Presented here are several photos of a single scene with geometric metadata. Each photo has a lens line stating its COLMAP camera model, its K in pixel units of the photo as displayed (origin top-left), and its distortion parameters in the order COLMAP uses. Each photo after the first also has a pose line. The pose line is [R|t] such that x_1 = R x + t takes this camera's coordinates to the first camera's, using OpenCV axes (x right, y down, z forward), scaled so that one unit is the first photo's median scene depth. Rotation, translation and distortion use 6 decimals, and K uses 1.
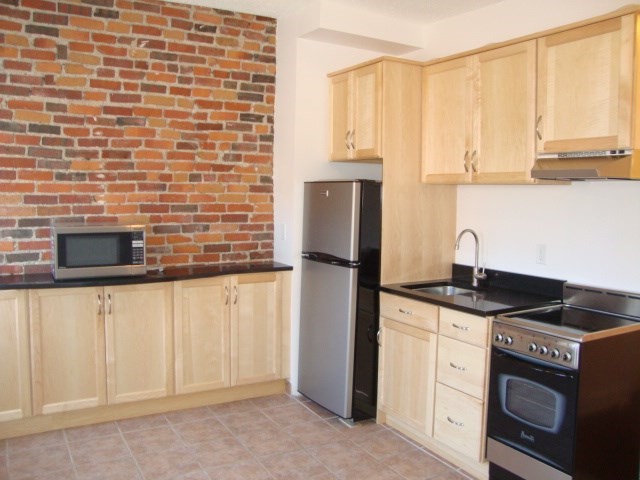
lens RADIAL K [[558.4, 0, 310.8], [0, 558.4, 238.2], [0, 0, 1]] dist [-0.195270, 0.180978]
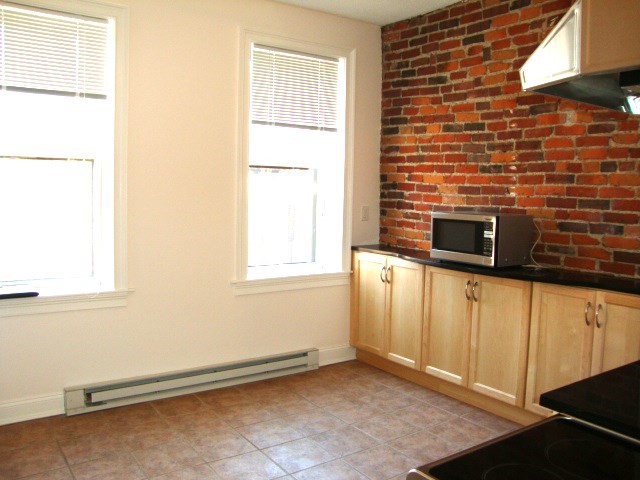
lens RADIAL K [[558.4, 0, 310.8], [0, 558.4, 238.2], [0, 0, 1]] dist [-0.195270, 0.180978]
pose [[0.099042, 0.077579, -0.992055, 0.582058], [-0.097082, 0.992954, 0.067958, -0.017910], [0.990336, 0.089580, 0.105875, 0.539750]]
